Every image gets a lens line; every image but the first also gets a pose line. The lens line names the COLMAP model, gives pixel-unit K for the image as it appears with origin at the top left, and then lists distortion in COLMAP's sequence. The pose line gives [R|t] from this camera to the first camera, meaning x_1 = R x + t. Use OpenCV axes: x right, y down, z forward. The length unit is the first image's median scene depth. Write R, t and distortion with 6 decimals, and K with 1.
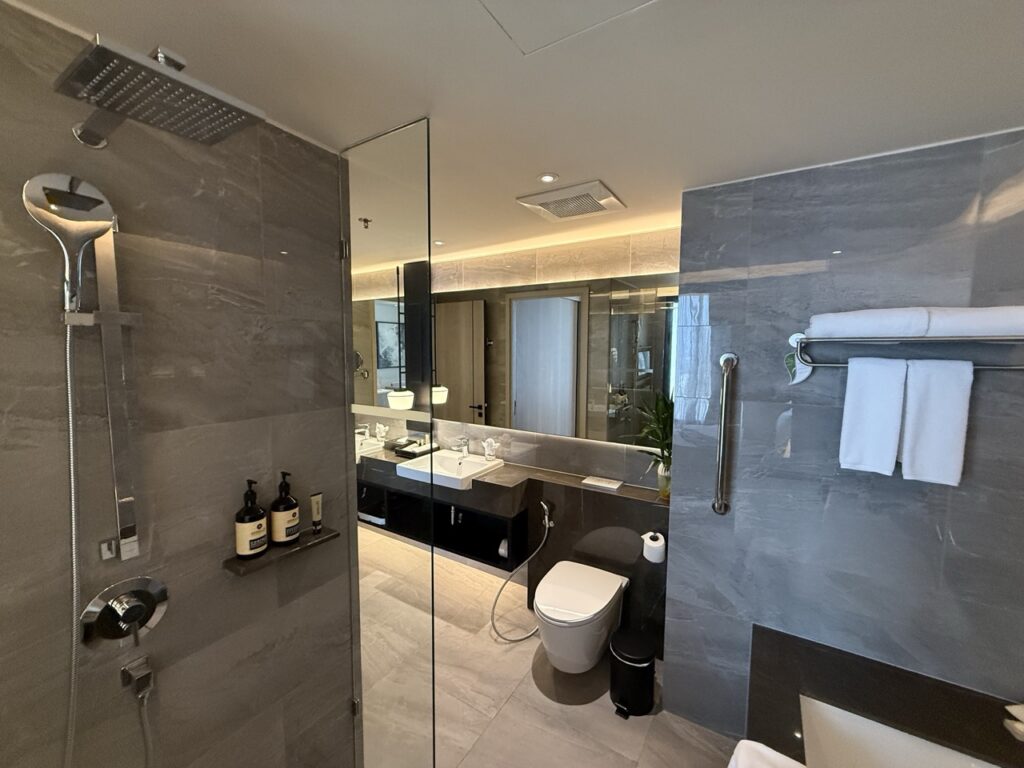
lens RADIAL K [[411.5, 0, 512.0], [0, 411.5, 384.0], [0, 0, 1]] dist [0.000060, -0.000002]
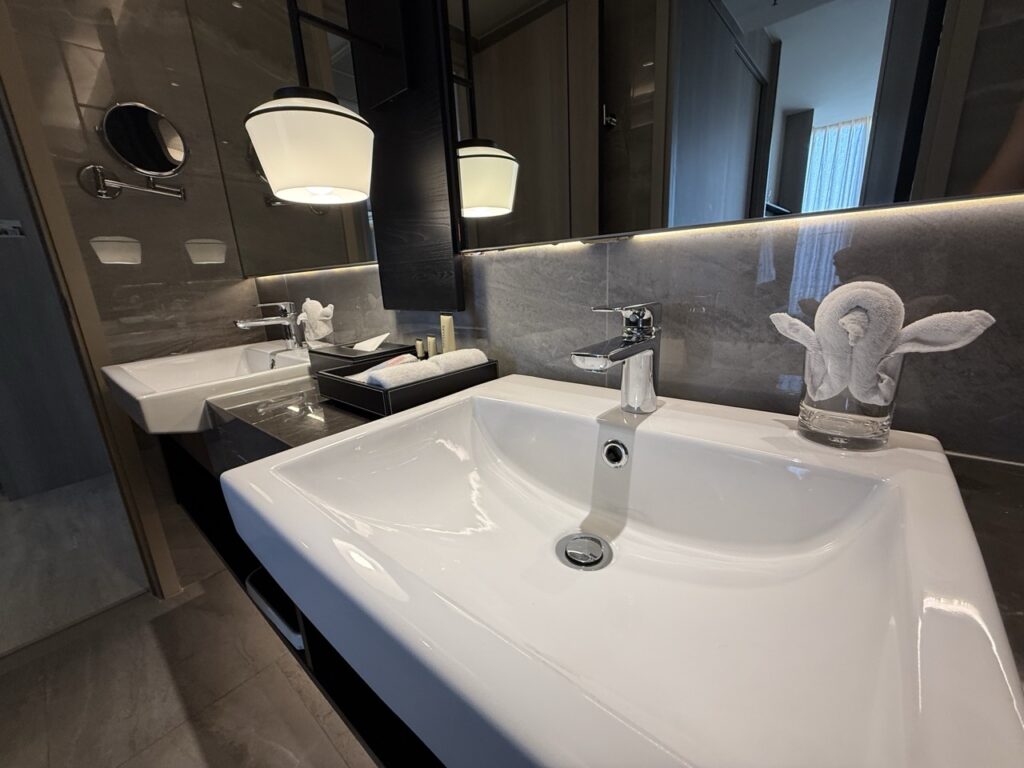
lens RADIAL K [[411.5, 0, 512.0], [0, 411.5, 384.0], [0, 0, 1]] dist [0.000060, -0.000002]
pose [[0.986678, -0.014158, -0.162067, -0.127910], [0.042183, 0.984399, 0.170820, 0.124145], [0.157120, -0.175380, 0.971882, 0.766455]]
